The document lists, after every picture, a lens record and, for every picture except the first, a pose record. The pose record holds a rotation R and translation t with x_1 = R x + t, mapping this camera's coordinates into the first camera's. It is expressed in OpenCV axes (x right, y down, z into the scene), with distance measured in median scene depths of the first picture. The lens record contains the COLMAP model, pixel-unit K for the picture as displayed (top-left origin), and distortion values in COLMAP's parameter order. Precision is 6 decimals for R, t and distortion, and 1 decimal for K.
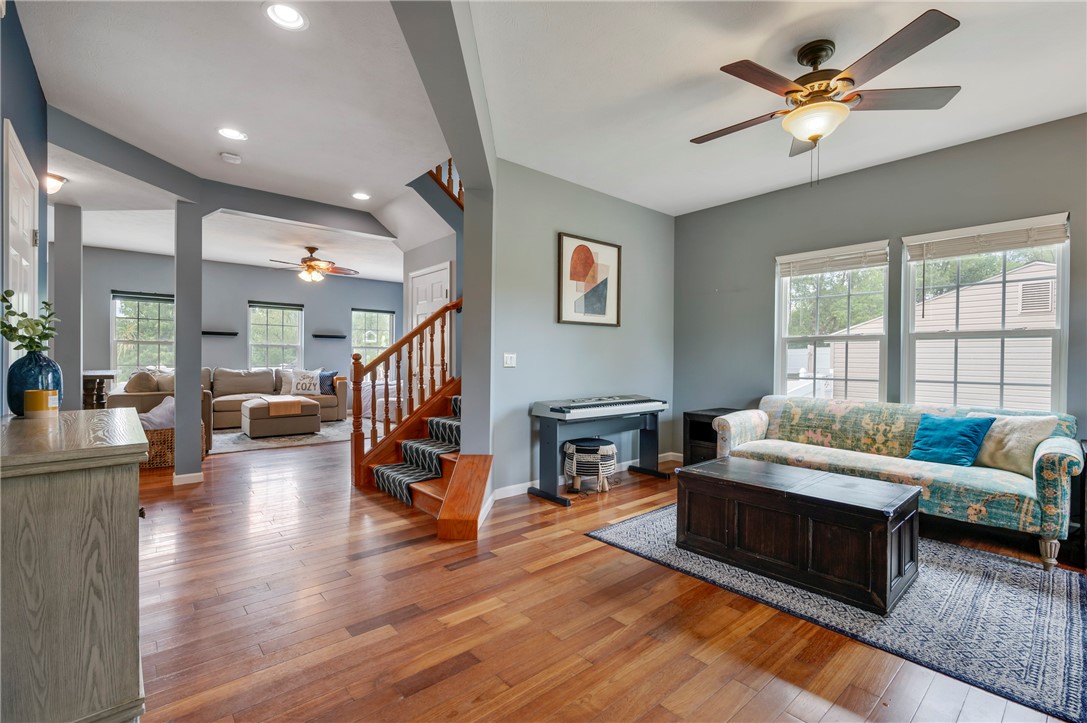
lens RADIAL K [[485.4, 0, 543.5], [0, 485.4, 361.5], [0, 0, 1]] dist [0.000351, 0.000164]
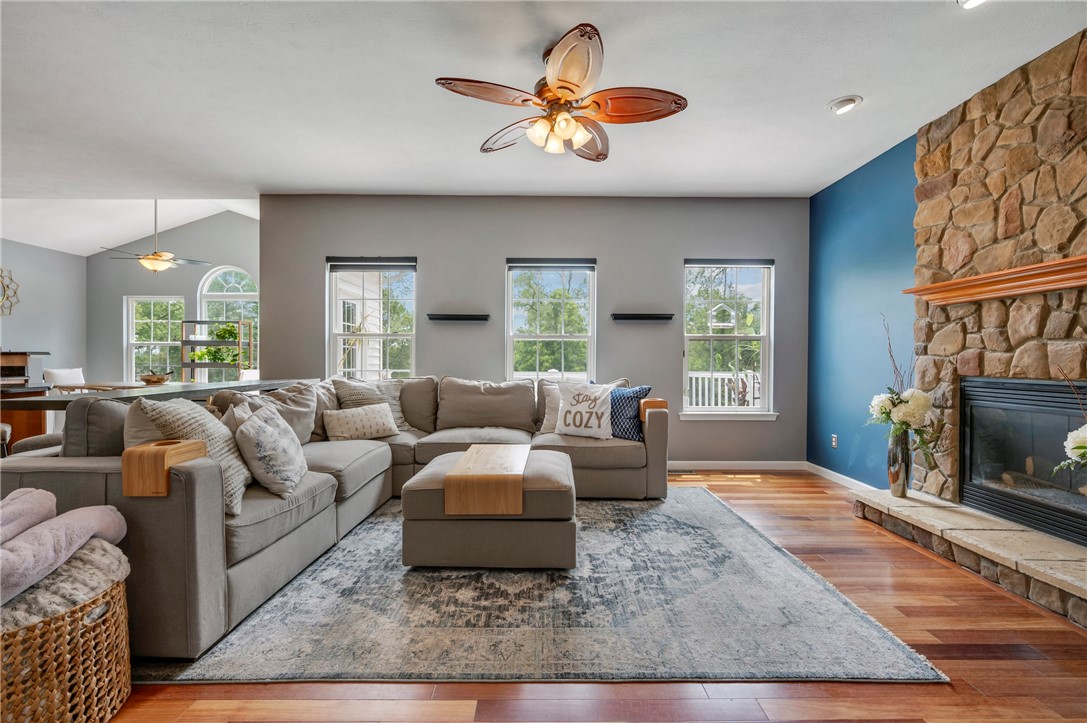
lens RADIAL K [[473.0, 0, 543.5], [0, 473.0, 361.5], [0, 0, 1]] dist [-0.001190, 0.000057]
pose [[0.757776, -0.000629, -0.652515, -0.217202], [0.001217, 0.999999, 0.000450, -0.004479], [0.652514, -0.001136, 0.757776, 0.621051]]
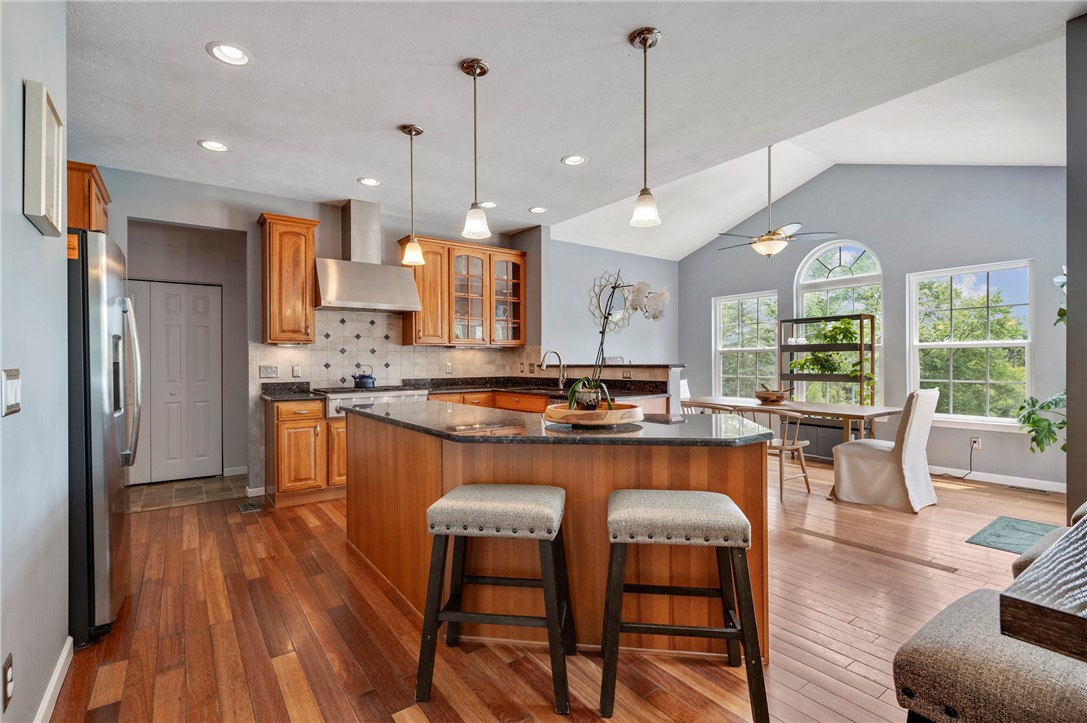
lens RADIAL K [[506.1, 0, 543.5], [0, 506.1, 361.5], [0, 0, 1]] dist [-0.001107, -0.000233]
pose [[-0.087349, -0.008765, -0.996139, -0.541768], [0.002615, 0.999956, -0.009028, -0.014825], [0.996174, -0.003394, -0.087323, 0.566037]]
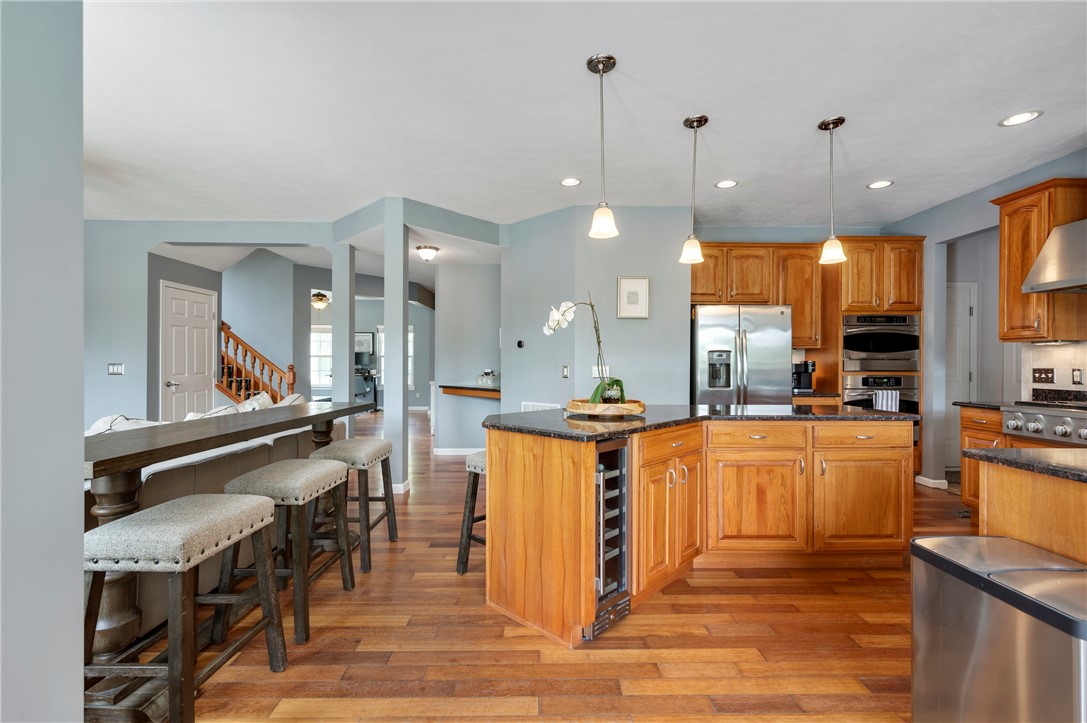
lens RADIAL K [[450.7, 0, 543.5], [0, 450.7, 361.5], [0, 0, 1]] dist [-0.000442, -0.000069]
pose [[-0.756505, -0.003073, 0.653981, -0.972067], [-0.005057, 0.999987, -0.001150, -0.019438], [-0.653969, -0.004177, -0.756510, 0.820118]]
